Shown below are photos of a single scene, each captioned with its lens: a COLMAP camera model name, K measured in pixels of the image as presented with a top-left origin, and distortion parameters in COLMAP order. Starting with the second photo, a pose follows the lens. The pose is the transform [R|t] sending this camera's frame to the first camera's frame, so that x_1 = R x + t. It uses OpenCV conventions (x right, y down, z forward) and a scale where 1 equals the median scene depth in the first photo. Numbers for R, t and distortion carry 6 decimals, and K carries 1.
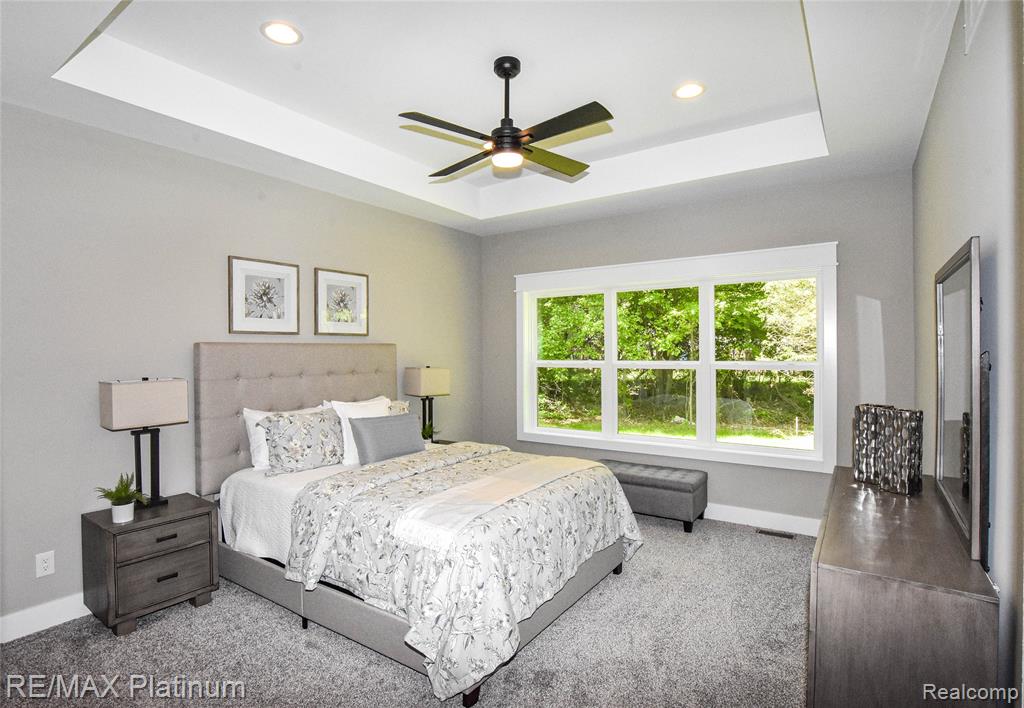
lens RADIAL K [[521.9, 0, 506.2], [0, 521.9, 355.7], [0, 0, 1]] dist [-0.006848, -0.000245]
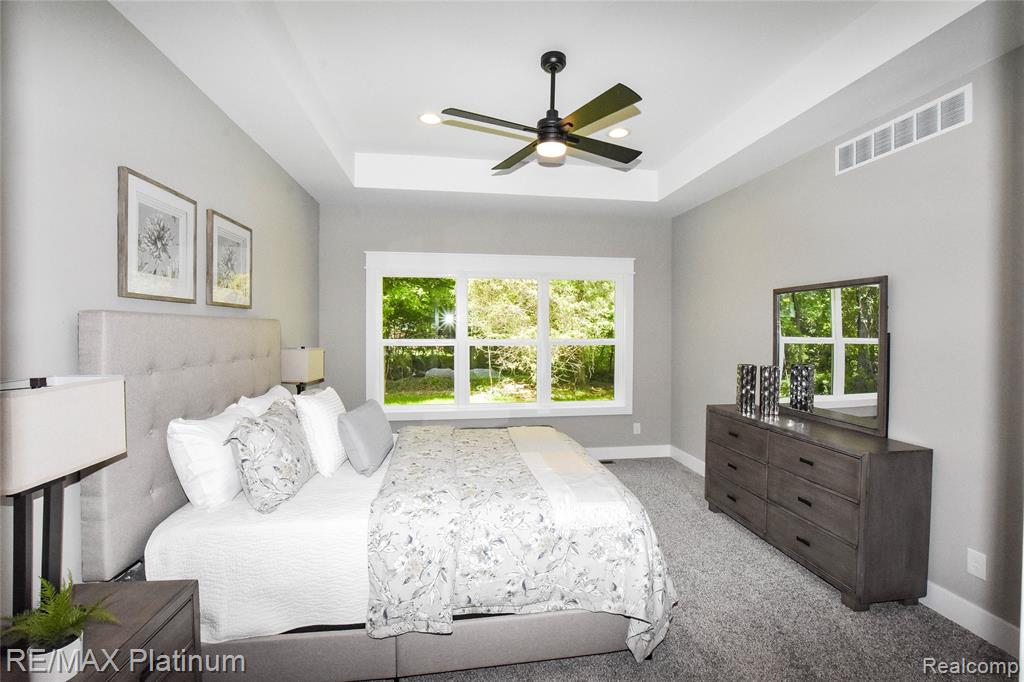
lens RADIAL K [[449.0, 0, 516.2], [0, 449.0, 335.2], [0, 0, 1]] dist [-0.029934, 0.003208]
pose [[0.719882, -0.001762, 0.694094, -0.522760], [-0.000909, 0.999994, 0.003482, -0.000797], [-0.694096, -0.003137, 0.719876, 0.305070]]
